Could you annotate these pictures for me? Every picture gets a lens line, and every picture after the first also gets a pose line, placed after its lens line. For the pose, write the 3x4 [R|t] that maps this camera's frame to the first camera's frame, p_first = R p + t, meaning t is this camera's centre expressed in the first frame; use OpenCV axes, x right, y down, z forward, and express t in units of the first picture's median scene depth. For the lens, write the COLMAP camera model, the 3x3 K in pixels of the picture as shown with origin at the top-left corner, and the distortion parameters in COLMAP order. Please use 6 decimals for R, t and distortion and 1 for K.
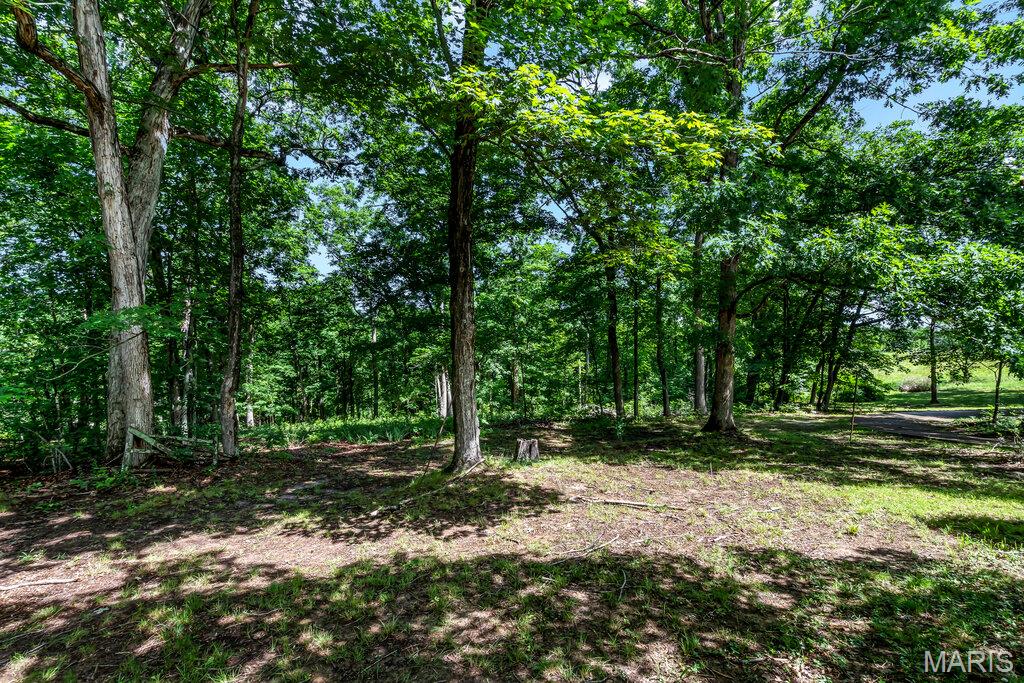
lens RADIAL K [[474.1, 0, 517.5], [0, 474.1, 341.5], [0, 0, 1]] dist [0.000756, 0.000033]
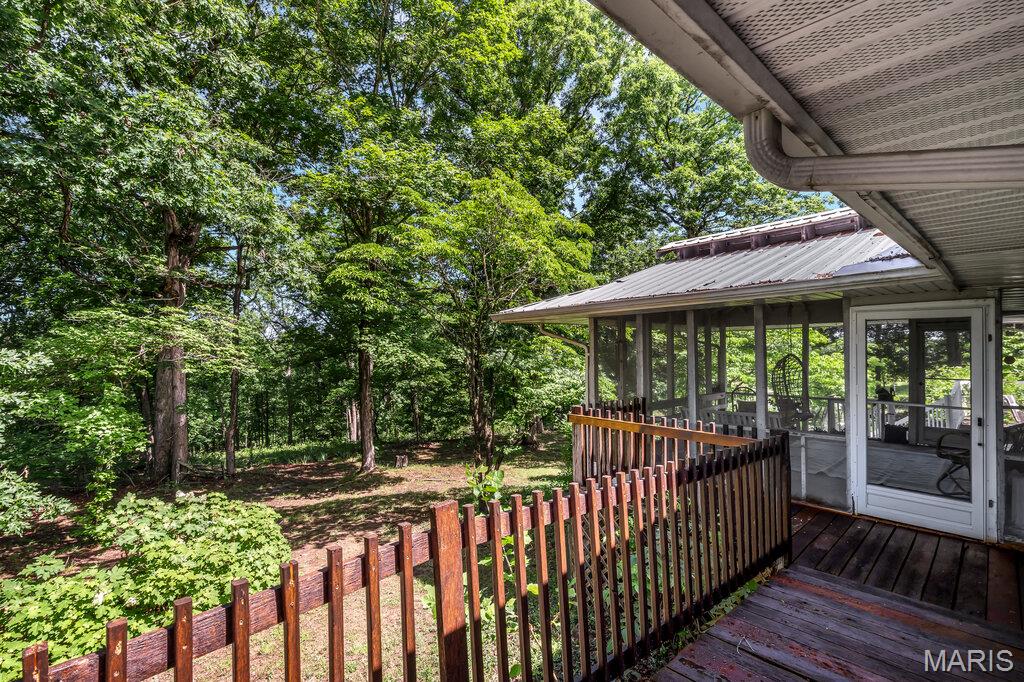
lens RADIAL K [[474.1, 0, 517.5], [0, 474.1, 341.0], [0, 0, 1]] dist [0.000756, 0.000033]
pose [[0.983559, -0.005488, 0.180504, 0.060393], [0.010621, 0.999566, -0.027484, -0.086895], [-0.180275, 0.028949, 0.983190, -0.425576]]
